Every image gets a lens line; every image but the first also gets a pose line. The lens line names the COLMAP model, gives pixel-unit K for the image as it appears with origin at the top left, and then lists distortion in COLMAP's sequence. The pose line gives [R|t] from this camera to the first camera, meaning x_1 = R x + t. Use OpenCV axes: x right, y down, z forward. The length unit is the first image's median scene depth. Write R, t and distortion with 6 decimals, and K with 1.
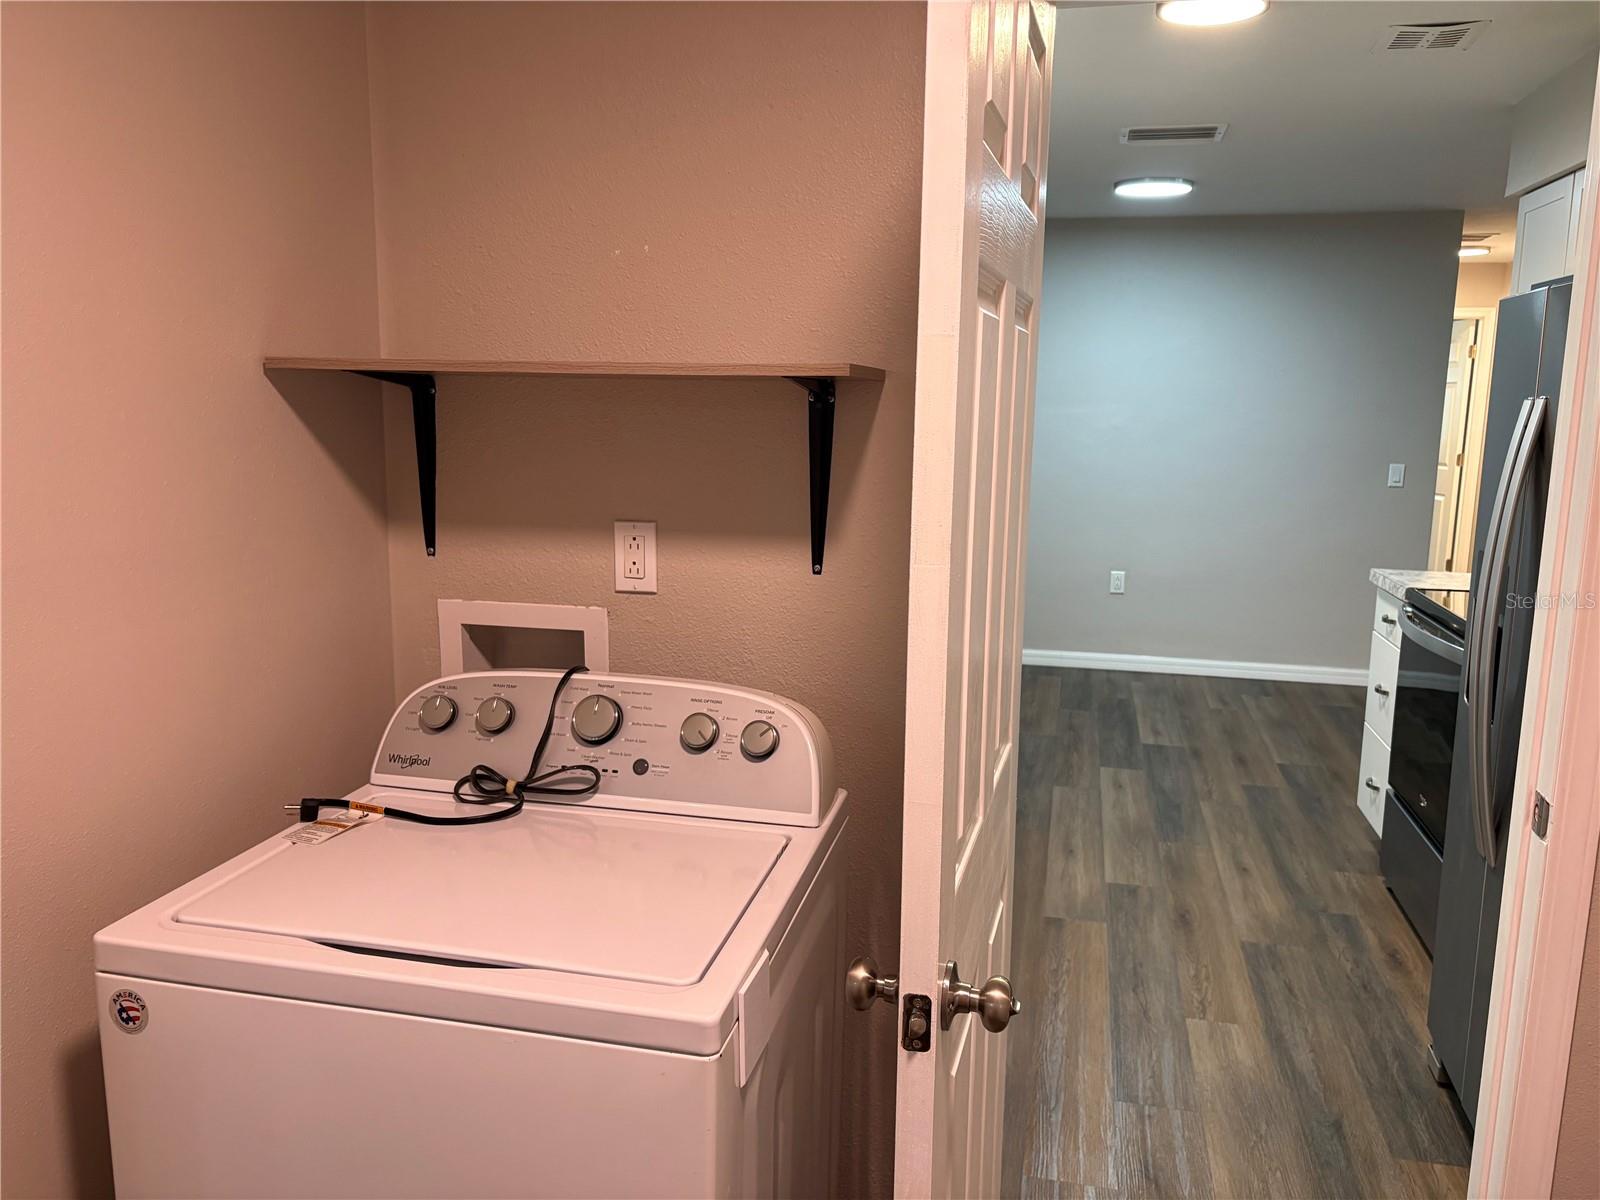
lens RADIAL K [[1211.3, 0, 798.4], [0, 1211.3, 602.4], [0, 0, 1]] dist [0.049033, -0.058446]
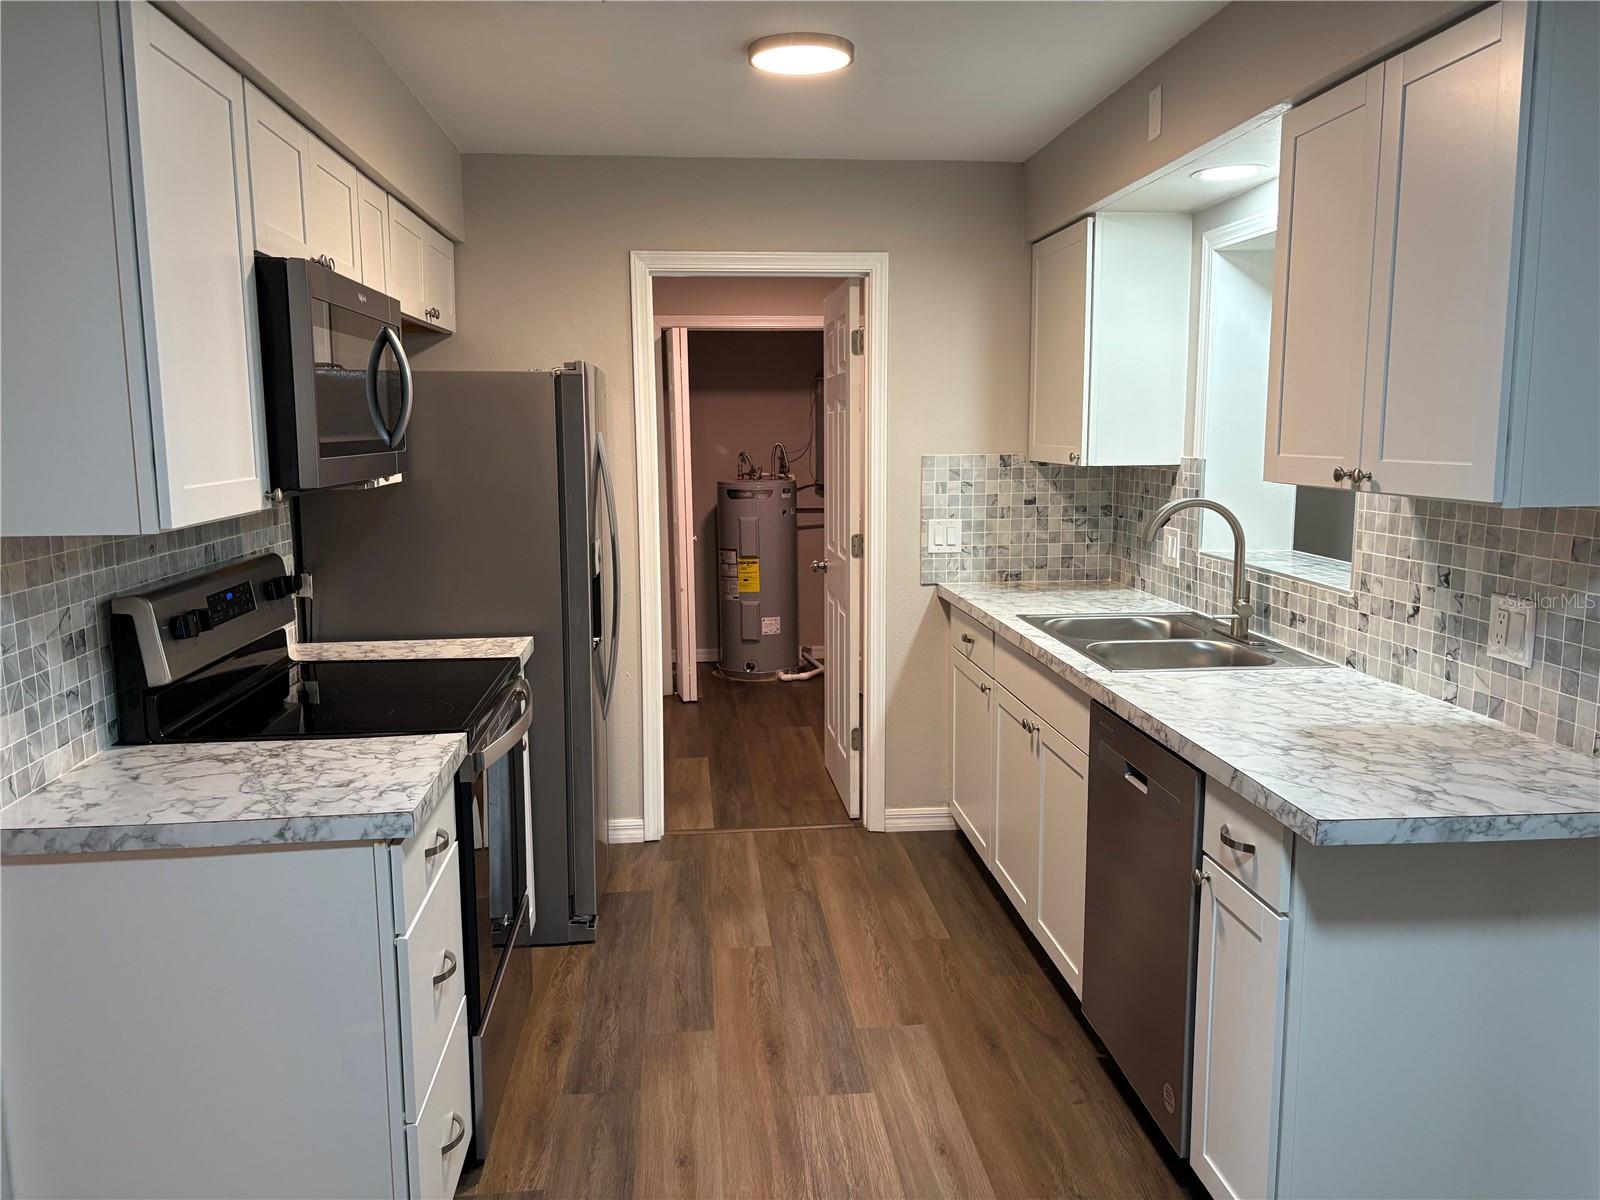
lens RADIAL K [[1211.3, 0, 796.2], [0, 1211.3, 603.1], [0, 0, 1]] dist [0.049033, -0.058446]
pose [[-0.949087, 0.044059, -0.311917, 0.570200], [-0.052946, 0.953774, 0.295825, -0.294235], [0.310532, 0.297279, -0.902881, 1.735887]]
